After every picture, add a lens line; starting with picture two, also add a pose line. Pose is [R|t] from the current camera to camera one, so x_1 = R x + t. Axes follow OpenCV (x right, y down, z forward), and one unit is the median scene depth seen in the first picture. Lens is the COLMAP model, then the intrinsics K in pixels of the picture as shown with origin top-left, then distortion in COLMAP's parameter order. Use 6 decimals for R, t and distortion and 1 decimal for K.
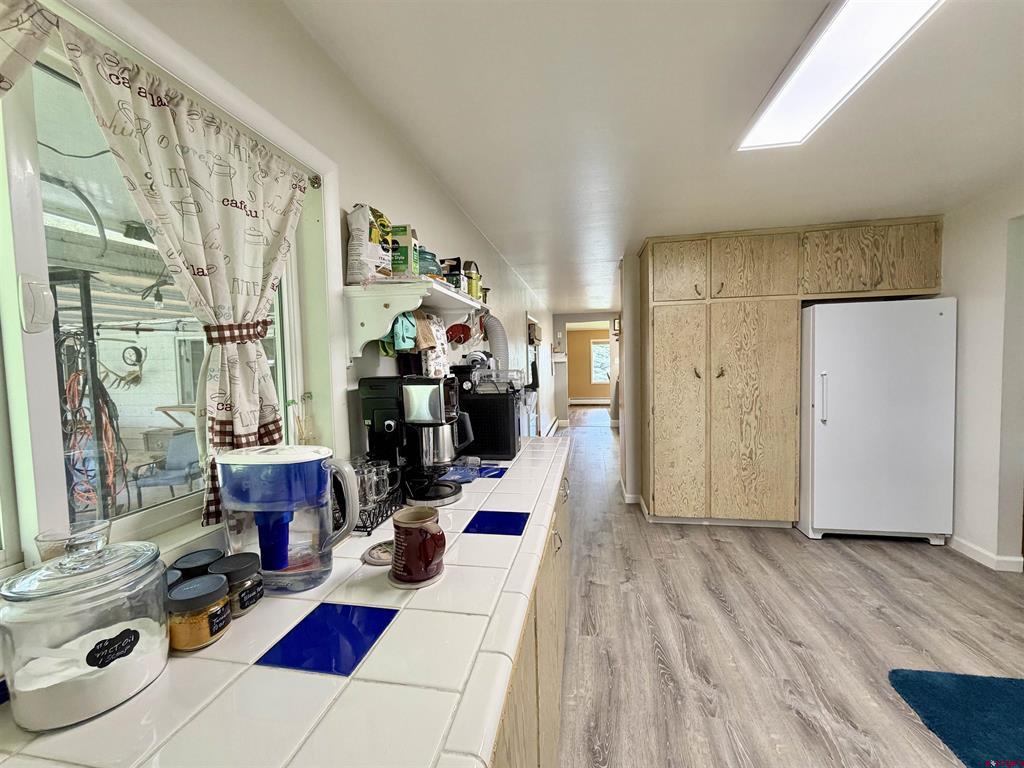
lens RADIAL K [[410.3, 0, 516.7], [0, 410.3, 383.5], [0, 0, 1]] dist [-0.004501, -0.000305]
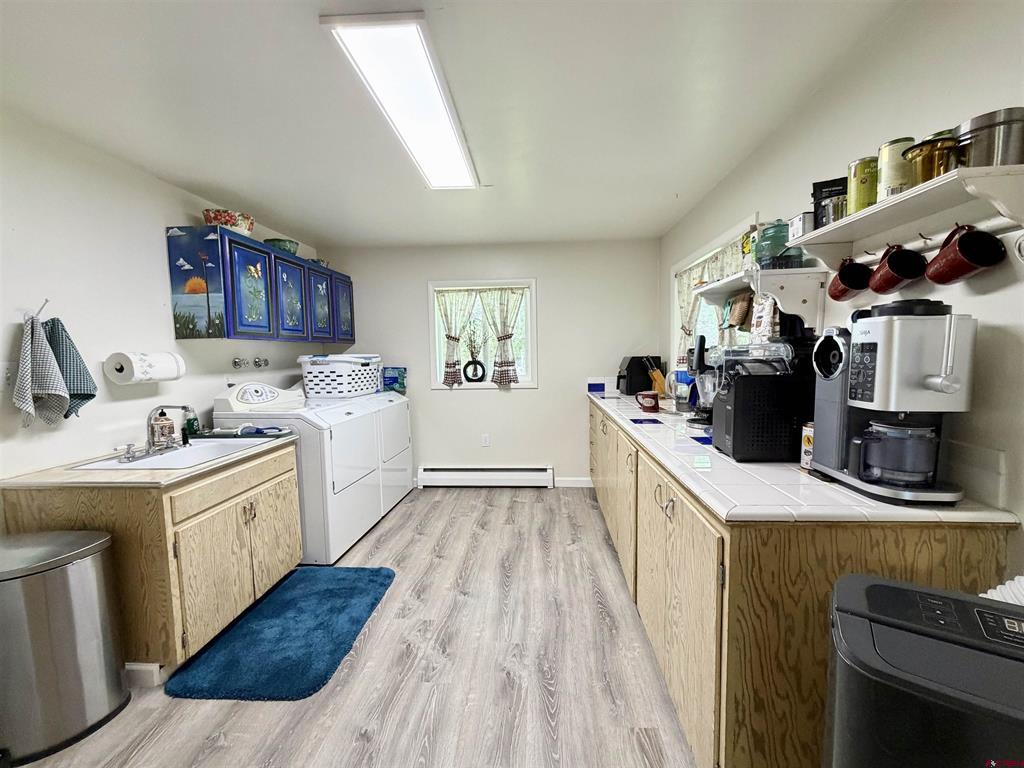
lens RADIAL K [[410.3, 0, 516.7], [0, 410.3, 383.5], [0, 0, 1]] dist [-0.004501, -0.000305]
pose [[-0.991240, 0.052394, -0.121237, 0.518158], [0.036183, 0.990556, 0.132250, -0.085504], [0.127021, 0.126705, -0.983774, 1.835828]]
